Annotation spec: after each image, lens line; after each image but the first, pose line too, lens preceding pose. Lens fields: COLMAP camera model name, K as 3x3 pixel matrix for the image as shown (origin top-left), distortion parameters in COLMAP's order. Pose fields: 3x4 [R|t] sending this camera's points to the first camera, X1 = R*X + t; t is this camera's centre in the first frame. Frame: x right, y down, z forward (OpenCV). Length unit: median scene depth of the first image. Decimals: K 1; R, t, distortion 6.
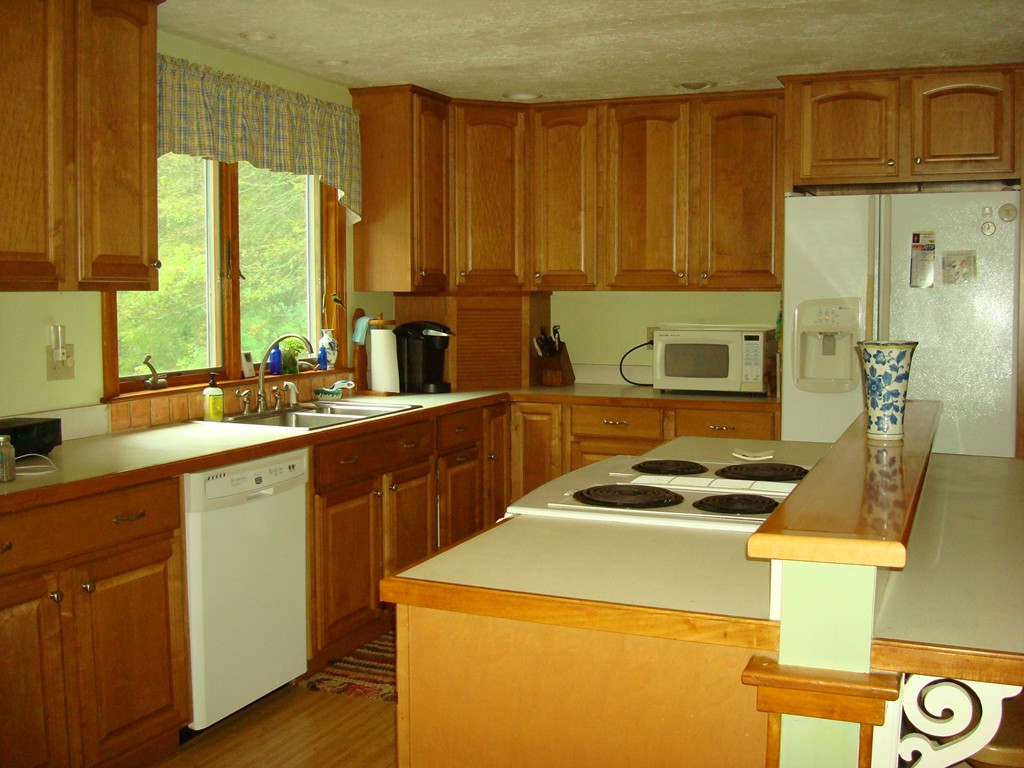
lens RADIAL K [[1083.0, 0, 515.4], [0, 1083.0, 378.2], [0, 0, 1]] dist [-0.093218, -0.066117]
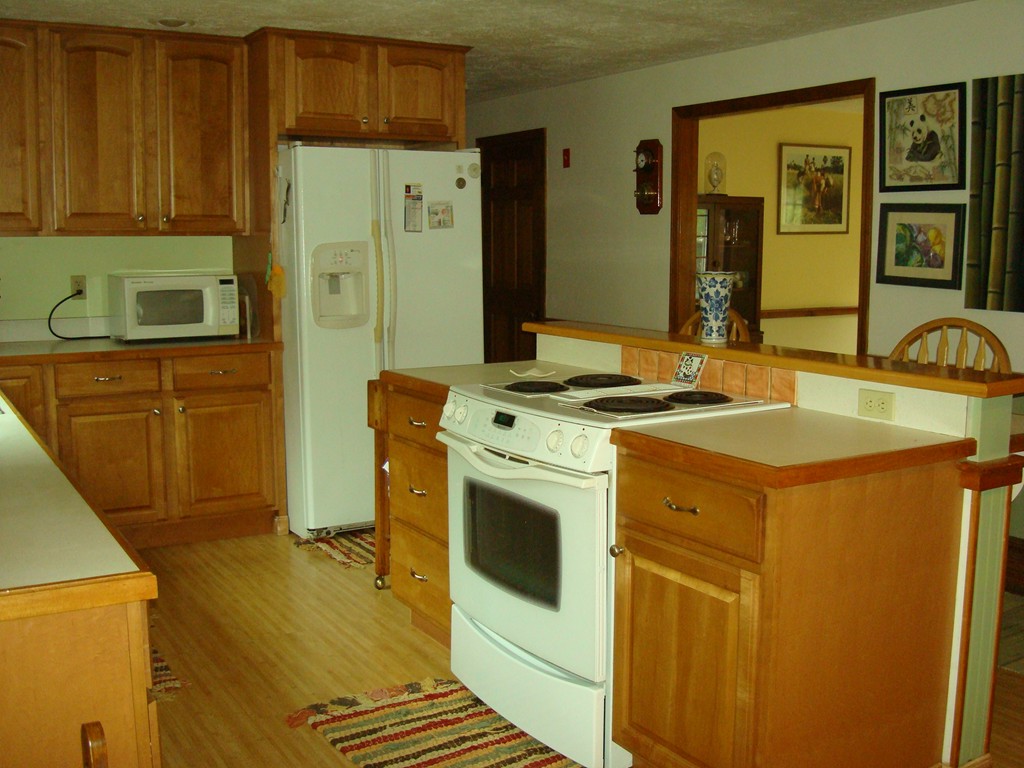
lens RADIAL K [[1083.0, 0, 515.4], [0, 1083.0, 378.2], [0, 0, 1]] dist [-0.093218, -0.066117]
pose [[0.585460, -0.098348, 0.804714, -0.436436], [0.058805, 0.995151, 0.078839, -0.010610], [-0.808566, 0.001164, 0.588405, 0.182154]]
